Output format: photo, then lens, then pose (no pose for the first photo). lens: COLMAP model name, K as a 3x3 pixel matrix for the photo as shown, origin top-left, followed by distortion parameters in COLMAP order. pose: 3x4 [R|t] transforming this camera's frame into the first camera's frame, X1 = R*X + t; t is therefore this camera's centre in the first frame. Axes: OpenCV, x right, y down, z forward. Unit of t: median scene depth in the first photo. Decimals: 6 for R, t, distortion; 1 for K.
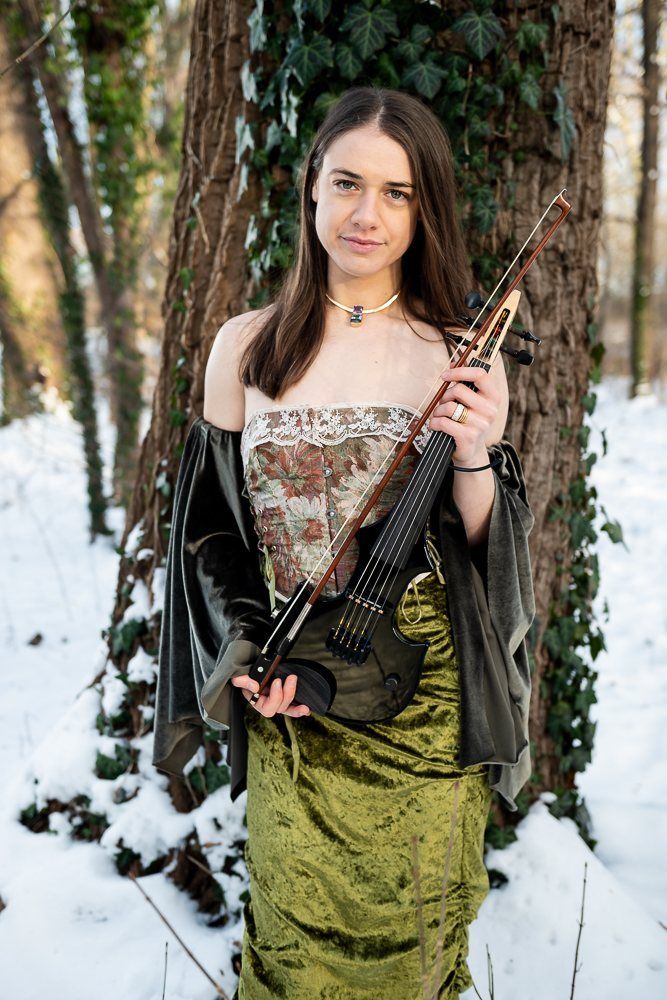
lens RADIAL K [[1176.9, 0, 339.2], [0, 1176.9, 490.2], [0, 0, 1]] dist [0.008089, 0.000000]
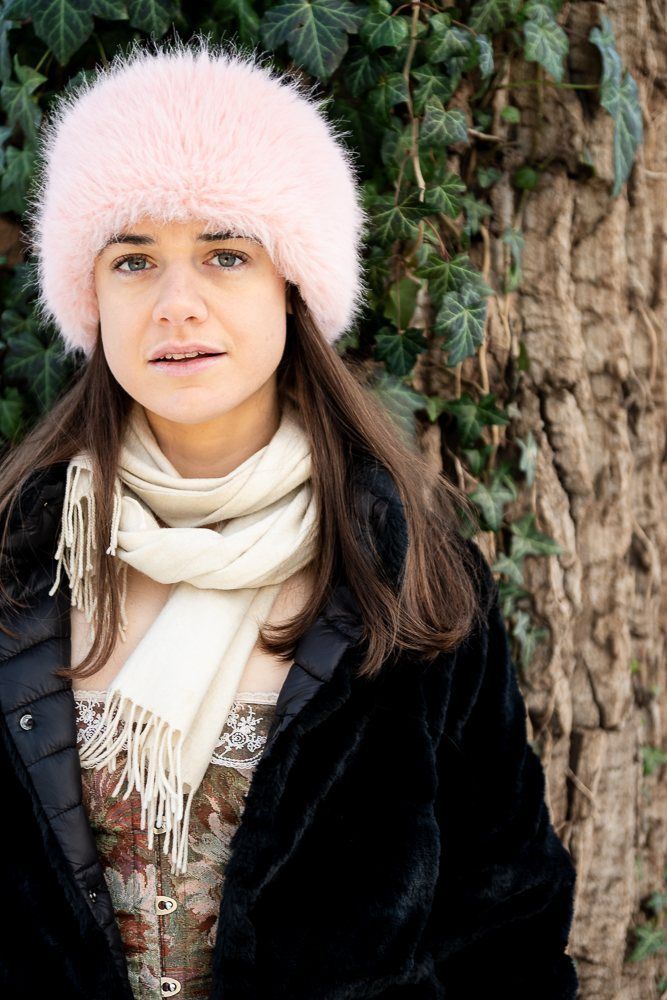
lens RADIAL K [[1961.4, 0, 327.3], [0, 1961.4, 501.7], [0, 0, 1]] dist [-0.007368, 0.000000]
pose [[0.994899, -0.047978, 0.088739, 0.002926], [0.056412, 0.993866, -0.095118, -0.086693], [-0.083631, 0.099639, 0.991503, 0.252246]]
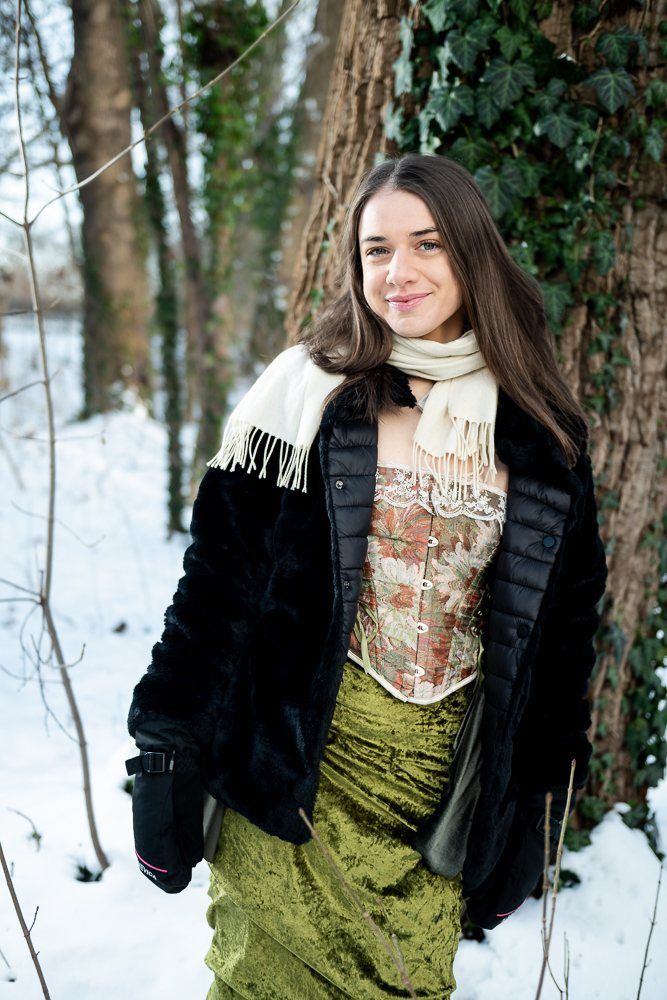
lens RADIAL K [[1176.9, 0, 330.0], [0, 1176.9, 490.7], [0, 0, 1]] dist [0.008089, 0.000000]
pose [[0.995645, 0.069765, -0.061843, -0.039755], [-0.070465, 0.997472, -0.009206, 0.006021], [0.061044, 0.013523, 0.998043, -0.077321]]
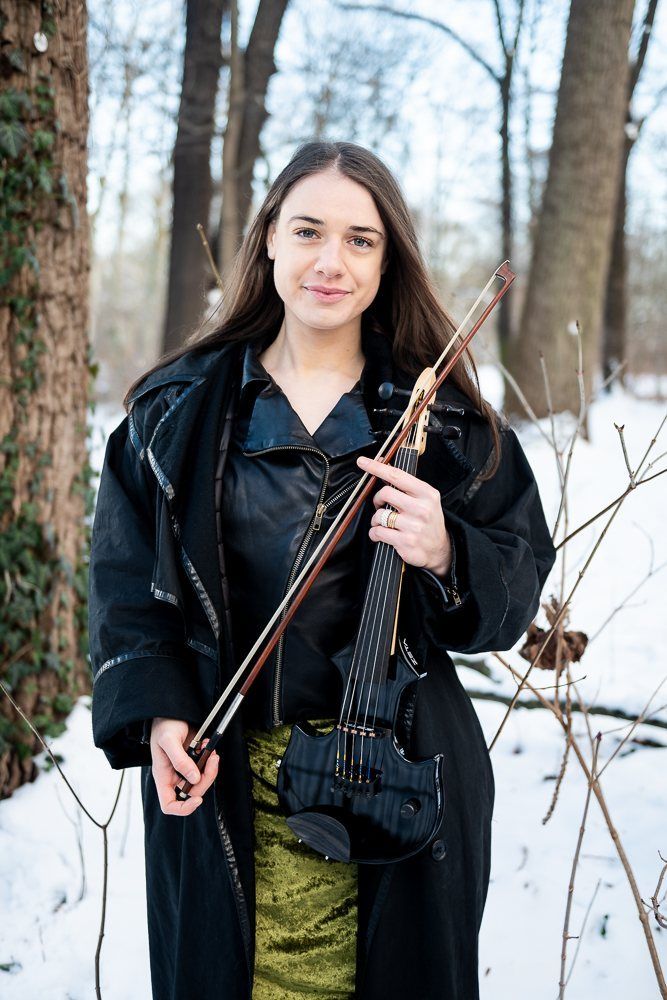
lens RADIAL K [[1176.9, 0, 333.0], [0, 1176.9, 503.9], [0, 0, 1]] dist [0.008089, 0.000000]
pose [[0.884759, -0.061379, 0.461989, -0.187100], [0.073491, 0.997262, -0.008250, 0.072662], [-0.460217, 0.041252, 0.886847, -0.344296]]
